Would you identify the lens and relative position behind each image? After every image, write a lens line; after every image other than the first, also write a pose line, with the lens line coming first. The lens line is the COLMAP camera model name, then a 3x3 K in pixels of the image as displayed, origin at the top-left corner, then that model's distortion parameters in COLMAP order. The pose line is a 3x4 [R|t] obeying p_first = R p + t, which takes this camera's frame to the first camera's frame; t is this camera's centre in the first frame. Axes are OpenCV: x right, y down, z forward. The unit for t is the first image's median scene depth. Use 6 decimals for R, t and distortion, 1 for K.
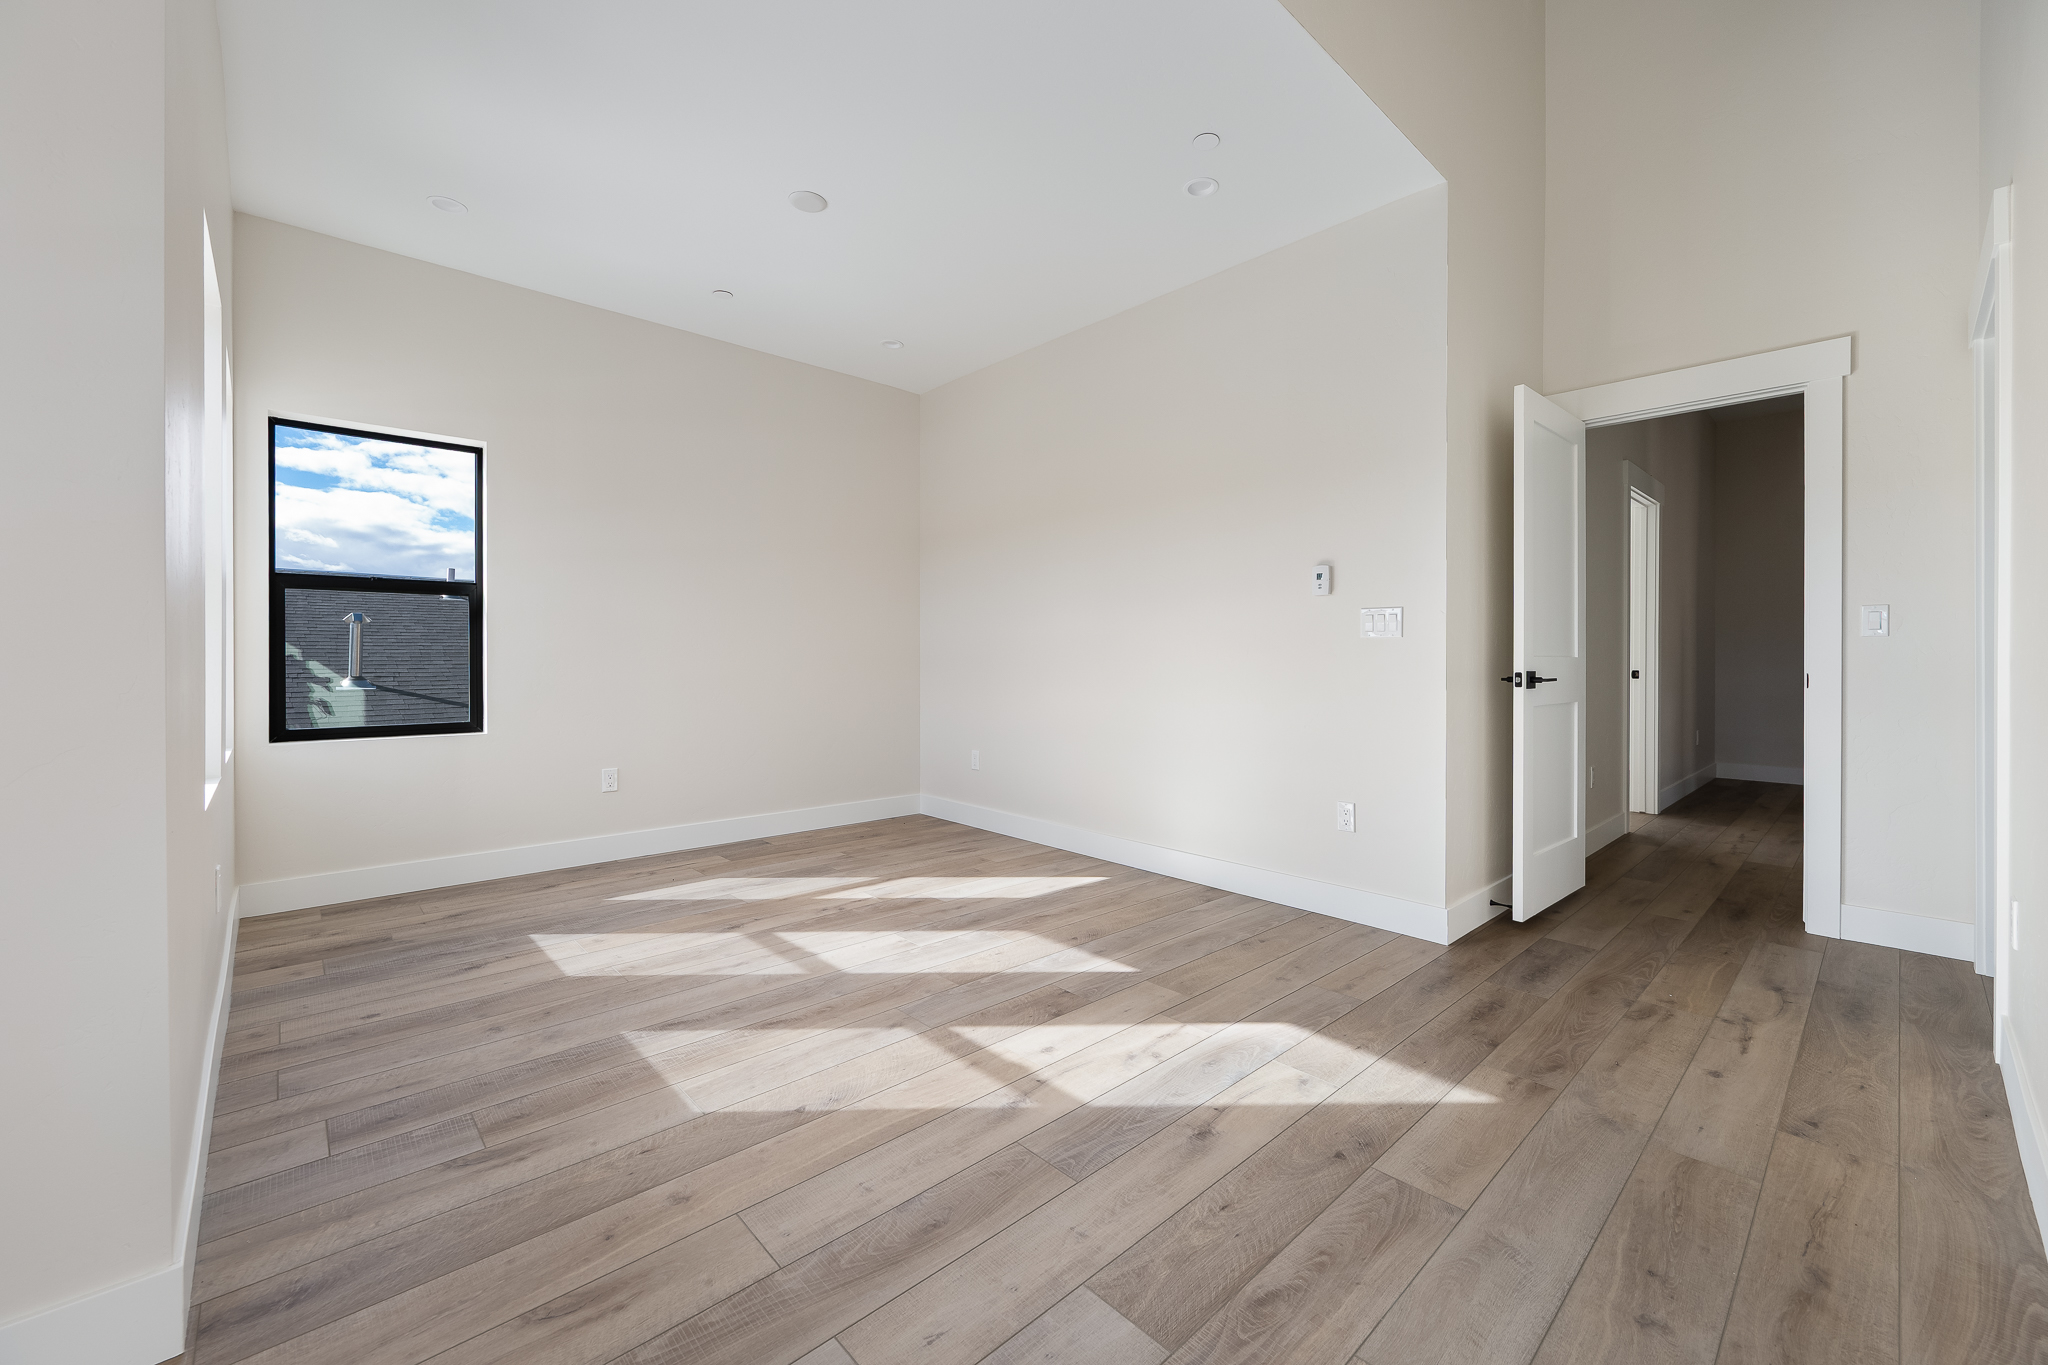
lens RADIAL K [[823.8, 0, 1050.8], [0, 823.8, 665.6], [0, 0, 1]] dist [0.000439, 0.000056]
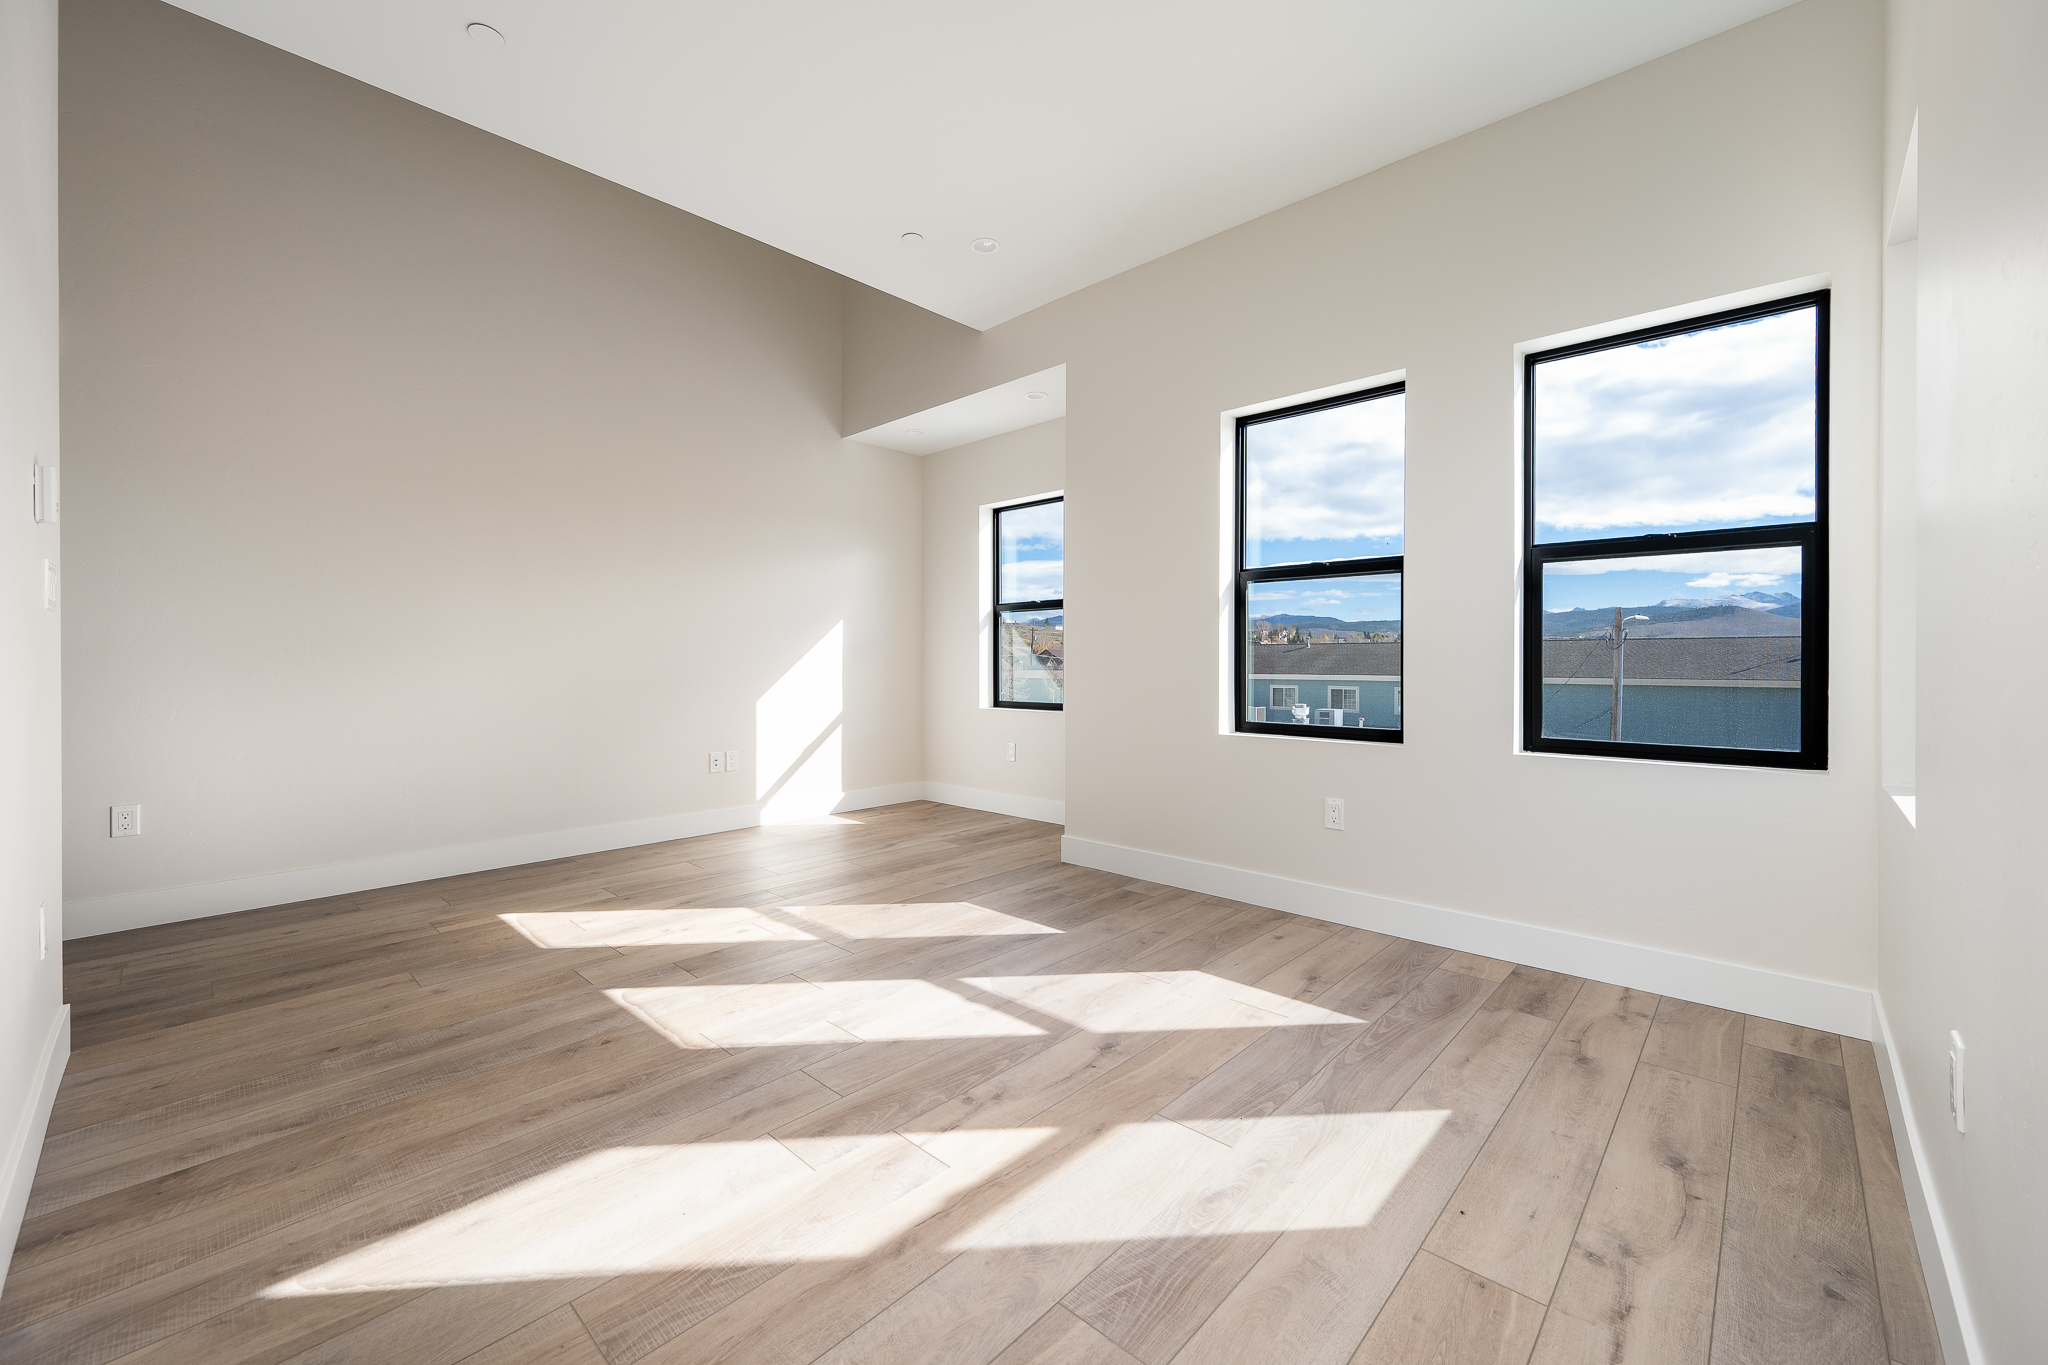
lens RADIAL K [[800.5, 0, 999.3], [0, 800.5, 666.7], [0, 0, 1]] dist [0.000750, 0.000836]
pose [[-0.999711, -0.000293, -0.024026, -0.382117], [-0.000592, 0.999923, 0.012432, 0.002949], [0.024021, 0.012443, -0.999634, 2.222439]]
